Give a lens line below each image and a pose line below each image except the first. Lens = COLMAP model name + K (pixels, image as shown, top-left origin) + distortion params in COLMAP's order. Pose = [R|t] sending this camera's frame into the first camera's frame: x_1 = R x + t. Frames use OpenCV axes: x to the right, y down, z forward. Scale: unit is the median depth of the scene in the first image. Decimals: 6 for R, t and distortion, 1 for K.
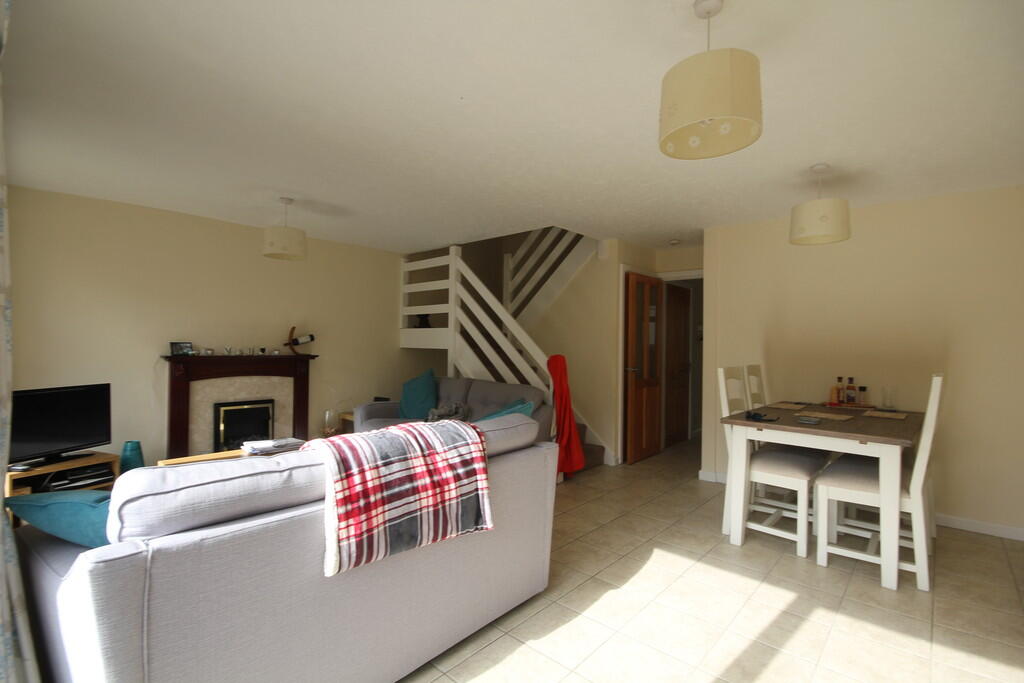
lens RADIAL K [[472.1, 0, 513.5], [0, 472.1, 341.9], [0, 0, 1]] dist [0.004769, 0.000408]
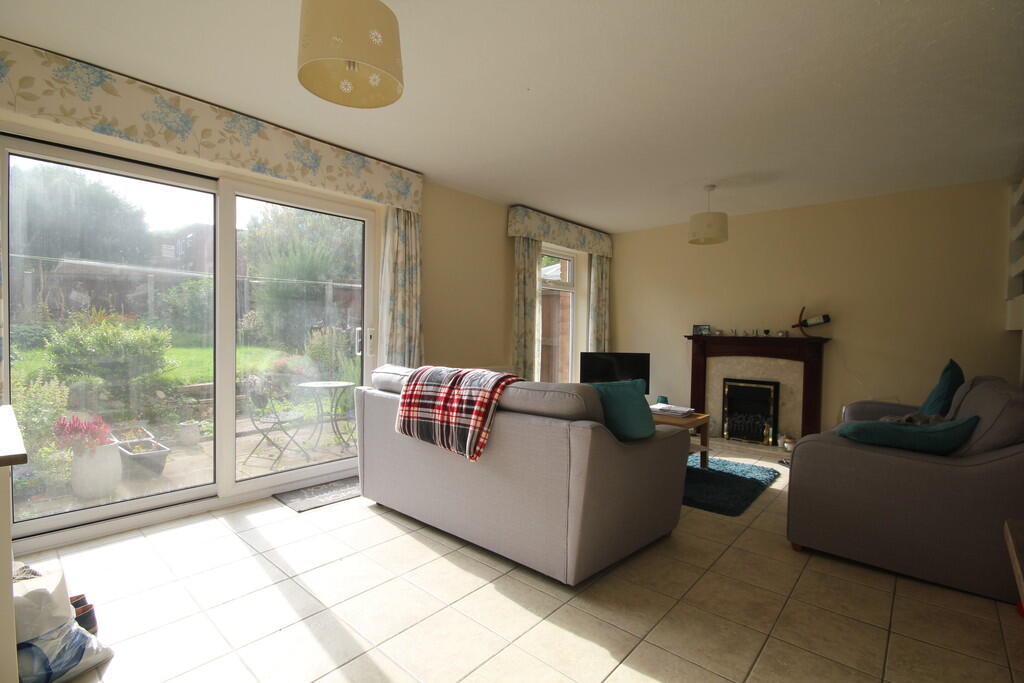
lens RADIAL K [[472.1, 0, 516.2], [0, 472.1, 343.1], [0, 0, 1]] dist [0.004769, 0.000408]
pose [[0.012469, 0.011498, -0.999856, 0.960138], [-0.006874, 0.999911, 0.011412, 0.067404], [0.999899, 0.006731, 0.012547, 0.912479]]
